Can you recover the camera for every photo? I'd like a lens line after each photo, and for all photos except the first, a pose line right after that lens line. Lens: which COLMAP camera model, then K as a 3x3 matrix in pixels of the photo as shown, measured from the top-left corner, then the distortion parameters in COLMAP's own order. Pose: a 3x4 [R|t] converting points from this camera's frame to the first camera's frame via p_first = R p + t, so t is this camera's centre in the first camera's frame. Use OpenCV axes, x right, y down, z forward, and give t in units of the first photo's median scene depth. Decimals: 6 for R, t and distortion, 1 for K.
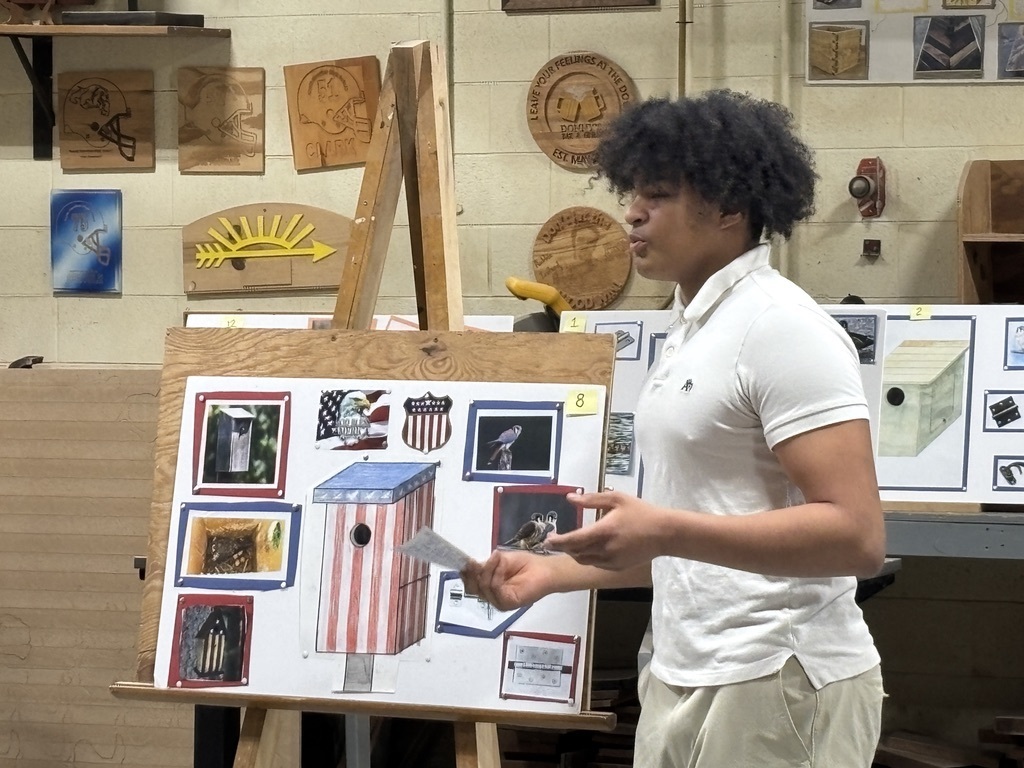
lens RADIAL K [[4136.9, 0, 492.2], [0, 4136.9, 384.8], [0, 0, 1]] dist [0.263206, 2.133051]
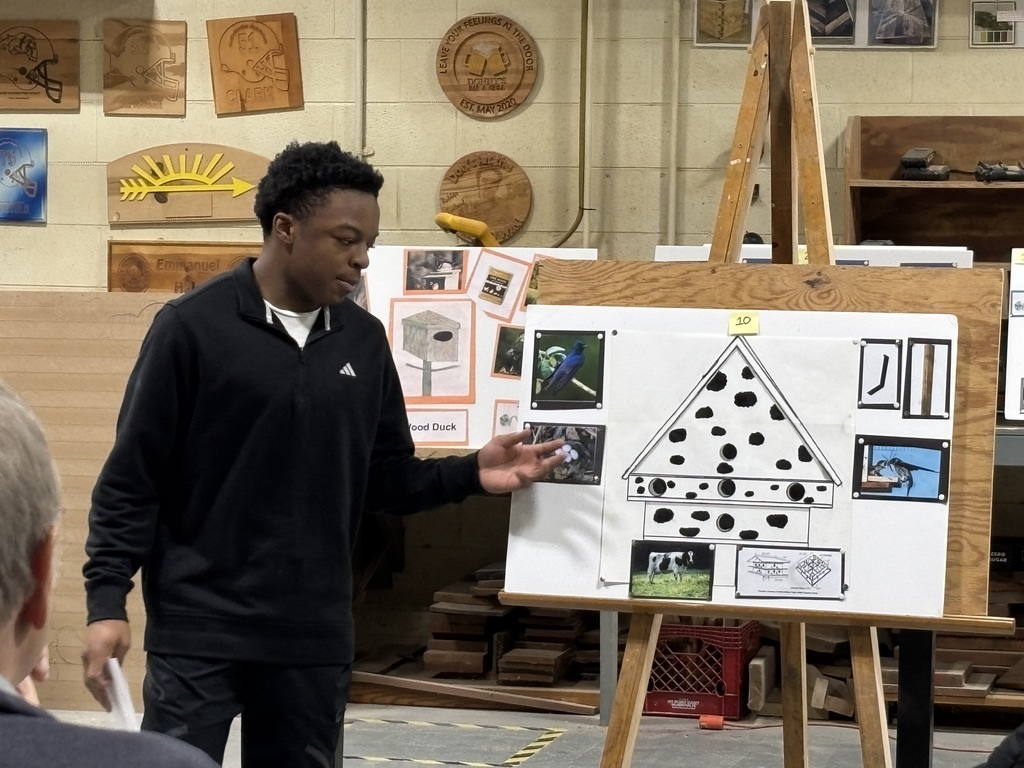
lens RADIAL K [[3425.7, 0, 510.7], [0, 3425.7, 385.8], [0, 0, 1]] dist [0.328903, -1.263608]
pose [[0.982355, 0.001811, 0.187019, -0.146736], [-0.006415, 0.999691, 0.024016, -0.001406], [-0.186918, -0.024792, 0.982063, 0.074786]]
